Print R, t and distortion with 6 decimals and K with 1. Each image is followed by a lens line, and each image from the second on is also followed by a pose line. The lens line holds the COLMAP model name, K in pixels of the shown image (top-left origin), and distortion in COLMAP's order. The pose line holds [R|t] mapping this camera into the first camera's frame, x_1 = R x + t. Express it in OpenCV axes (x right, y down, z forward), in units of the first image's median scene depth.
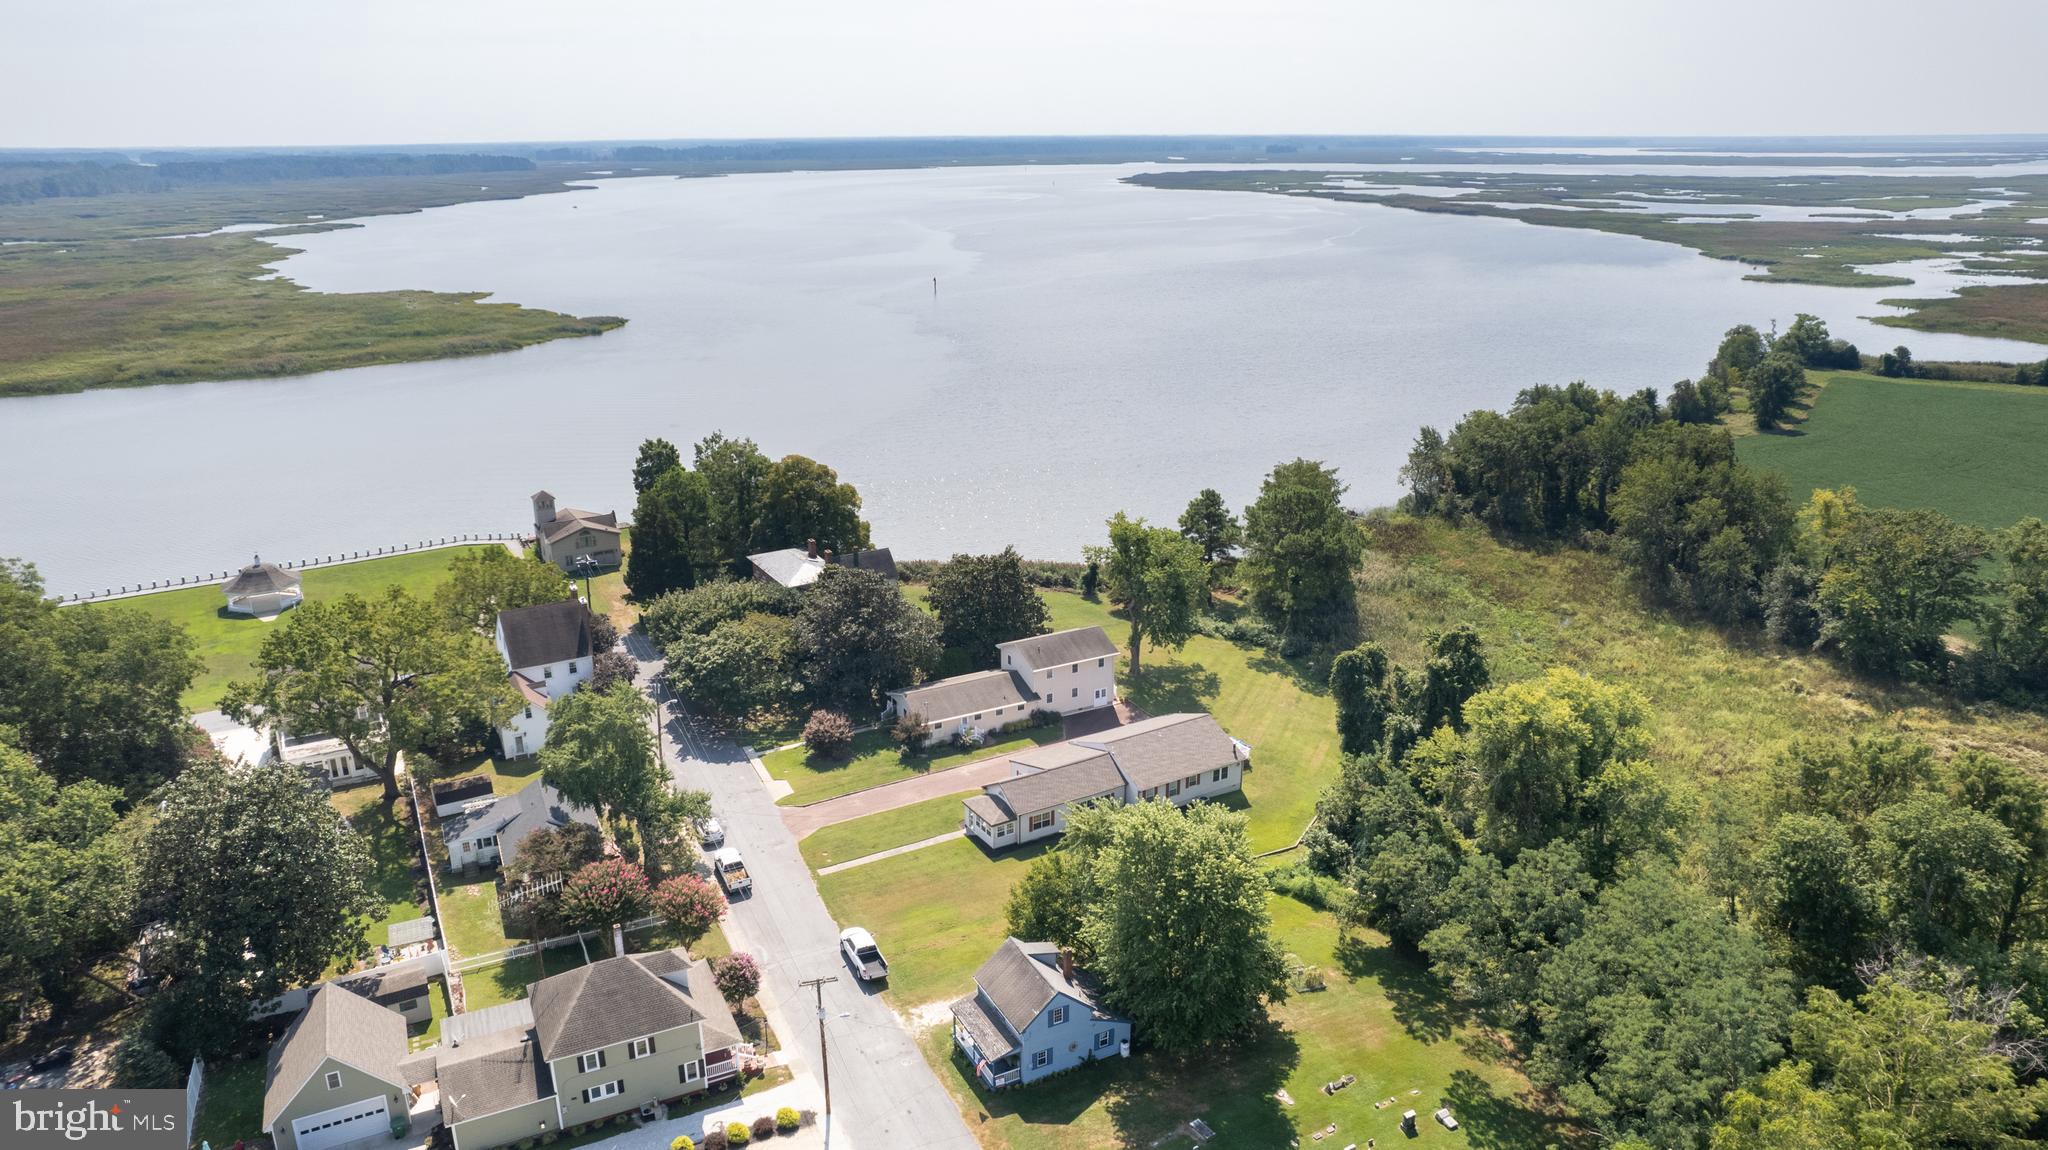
lens RADIAL K [[1326.1, 0, 1029.6], [0, 1326.1, 596.1], [0, 0, 1]] dist [-0.072408, 0.062691]
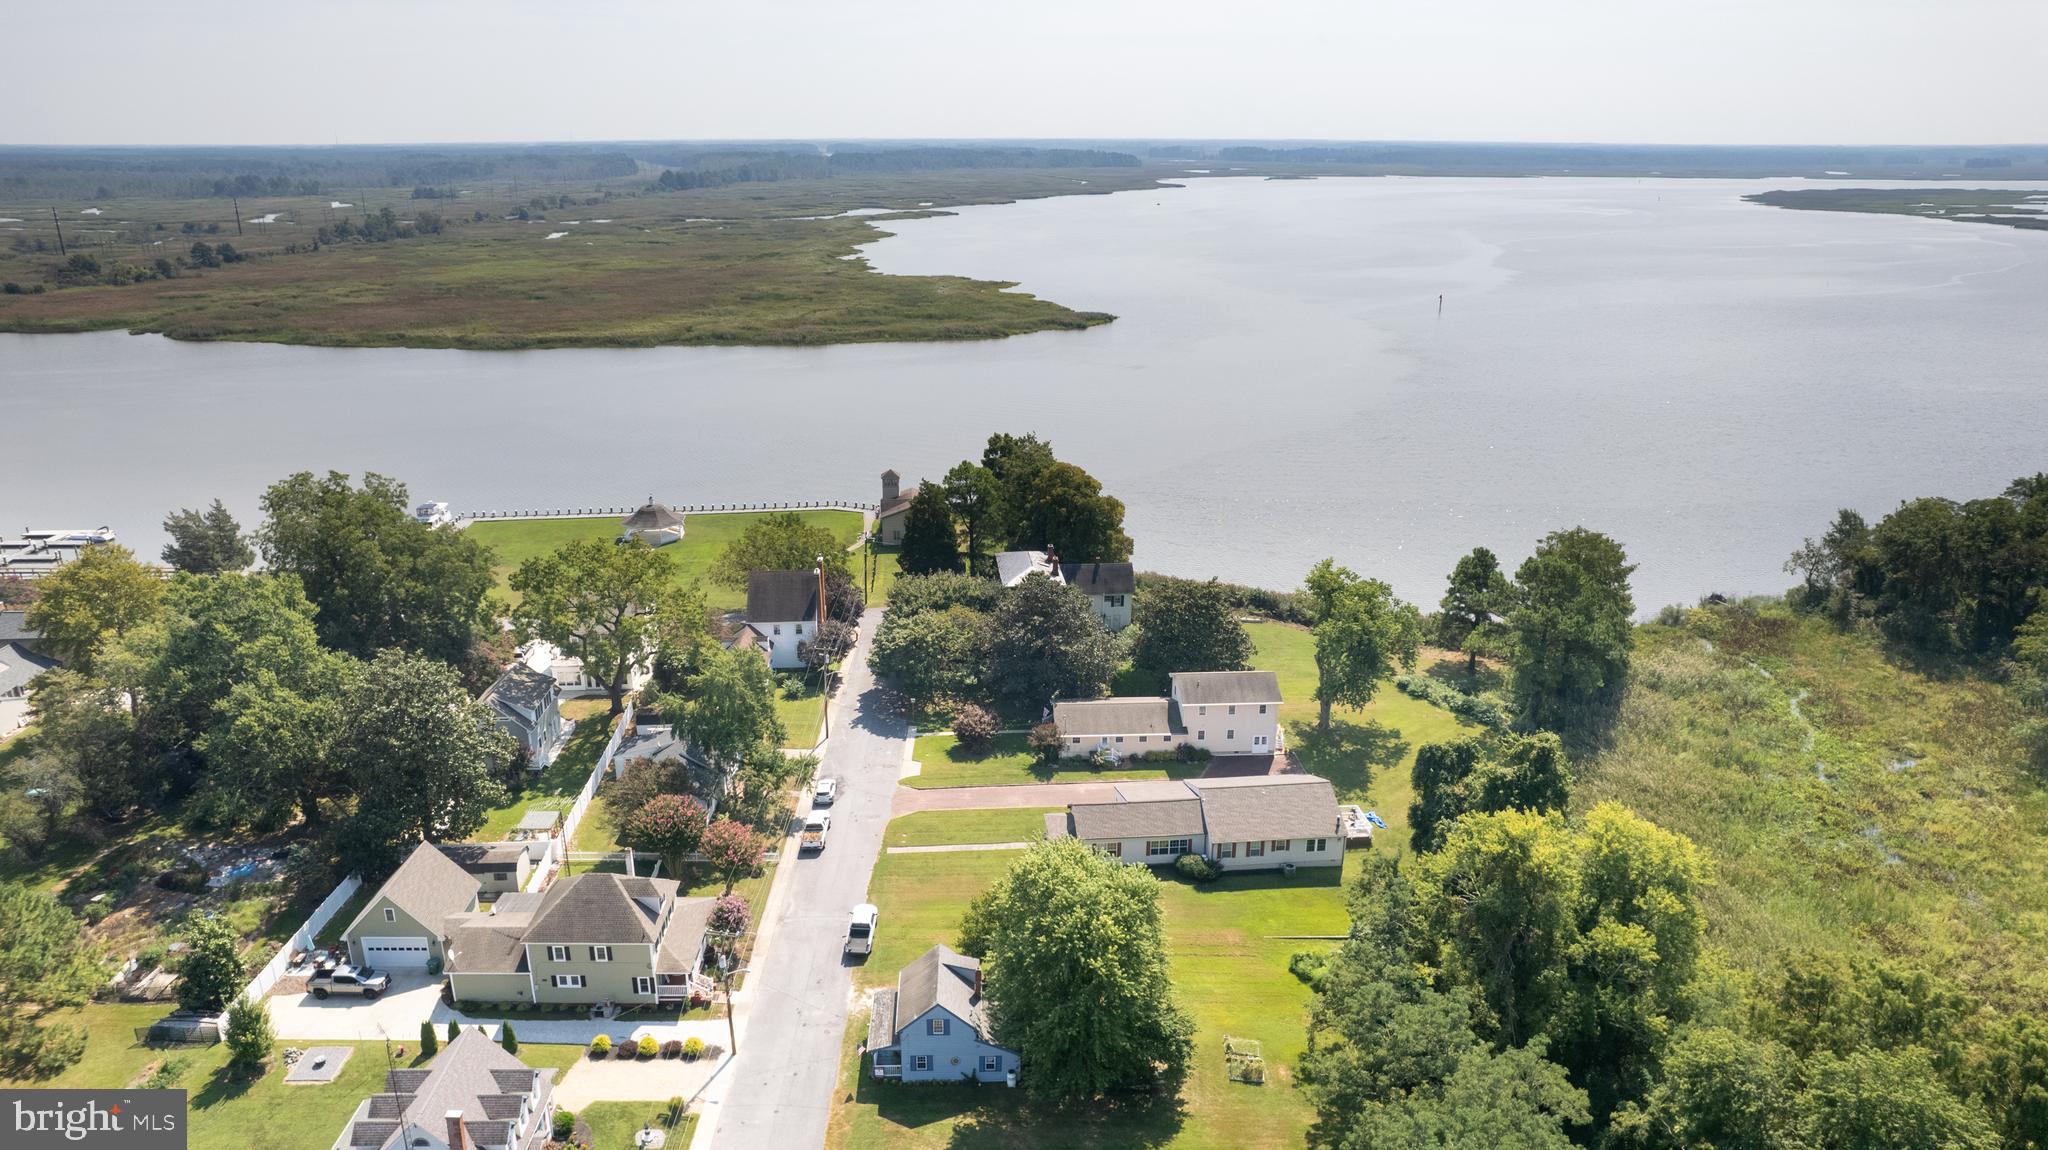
lens RADIAL K [[1326.1, 0, 1024.3], [0, 1326.1, 603.2], [0, 0, 1]] dist [-0.072408, 0.062691]
pose [[0.905657, 0.147651, -0.397473, 0.296116], [-0.146117, 0.988671, 0.034335, -0.037484], [0.398040, 0.026982, 0.916971, 0.045073]]
